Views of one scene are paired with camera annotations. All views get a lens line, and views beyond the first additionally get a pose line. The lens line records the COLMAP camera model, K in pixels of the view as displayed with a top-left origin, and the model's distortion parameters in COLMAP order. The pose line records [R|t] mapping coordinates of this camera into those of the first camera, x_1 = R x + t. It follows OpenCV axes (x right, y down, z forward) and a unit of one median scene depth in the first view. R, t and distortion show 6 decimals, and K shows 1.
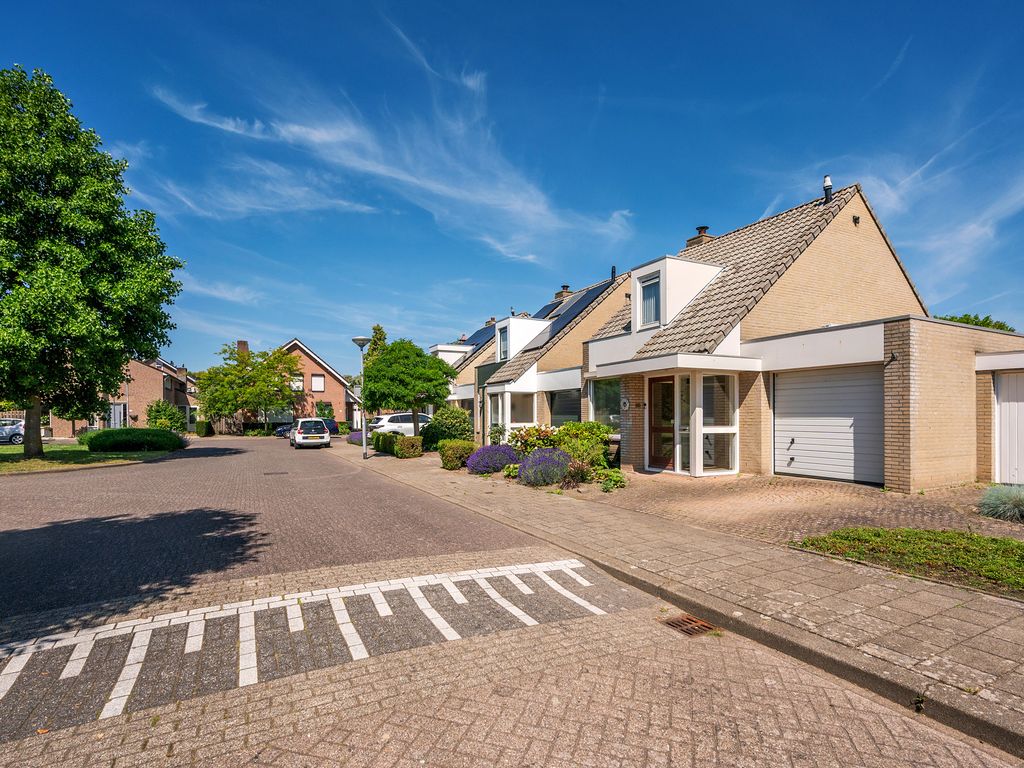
lens RADIAL K [[502.2, 0, 510.5], [0, 502.2, 414.8], [0, 0, 1]] dist [-0.000497, -0.000229]
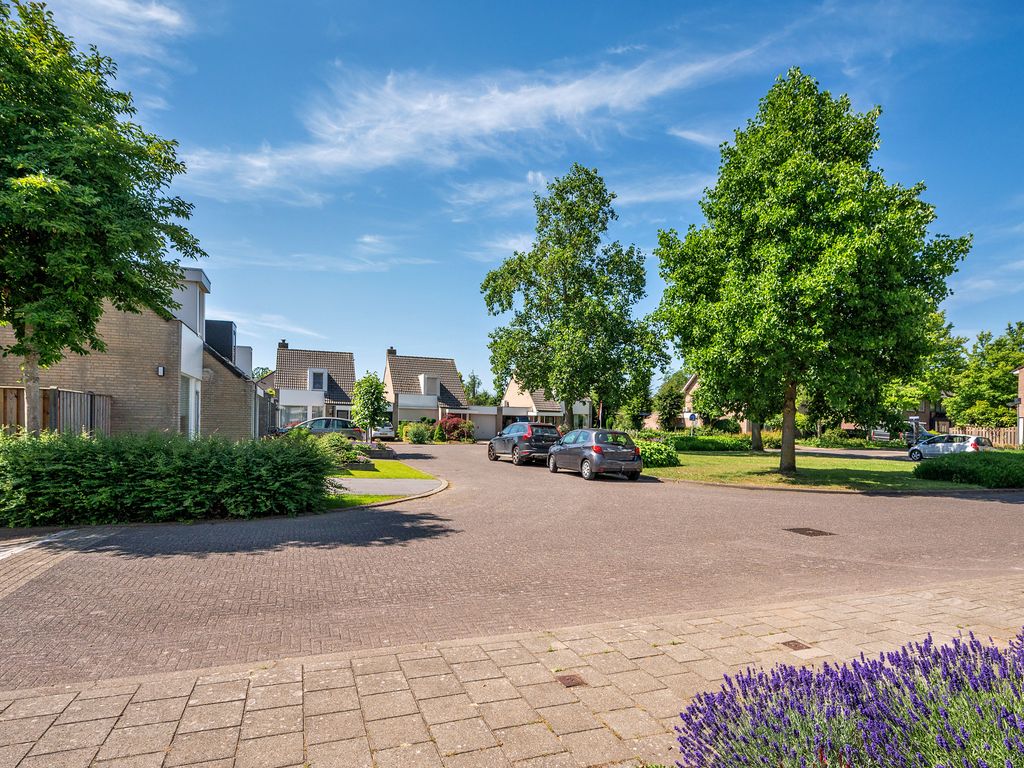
lens RADIAL K [[570.0, 0, 512.0], [0, 570.0, 384.0], [0, 0, 1]] dist [0.001530, 0.000822]
pose [[-0.131016, -0.066753, -0.989130, 0.236949], [-0.015338, 0.997748, -0.065303, -0.006179], [0.991262, 0.006616, -0.131745, 0.743831]]
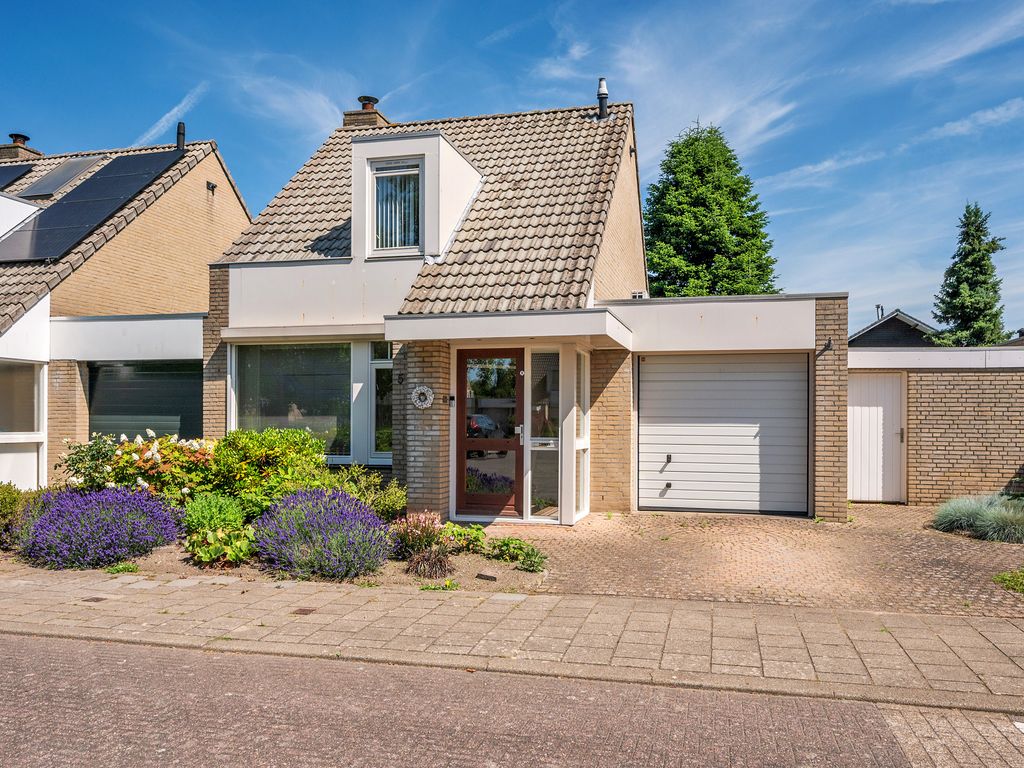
lens RADIAL K [[820.5, 0, 513.9], [0, 820.5, 414.2], [0, 0, 1]] dist [0.008549, 0.000023]
pose [[0.673793, 0.011879, 0.738825, -0.307535], [-0.010166, 0.999925, -0.006805, 0.002015], [-0.738851, -0.002925, 0.673863, 0.328877]]
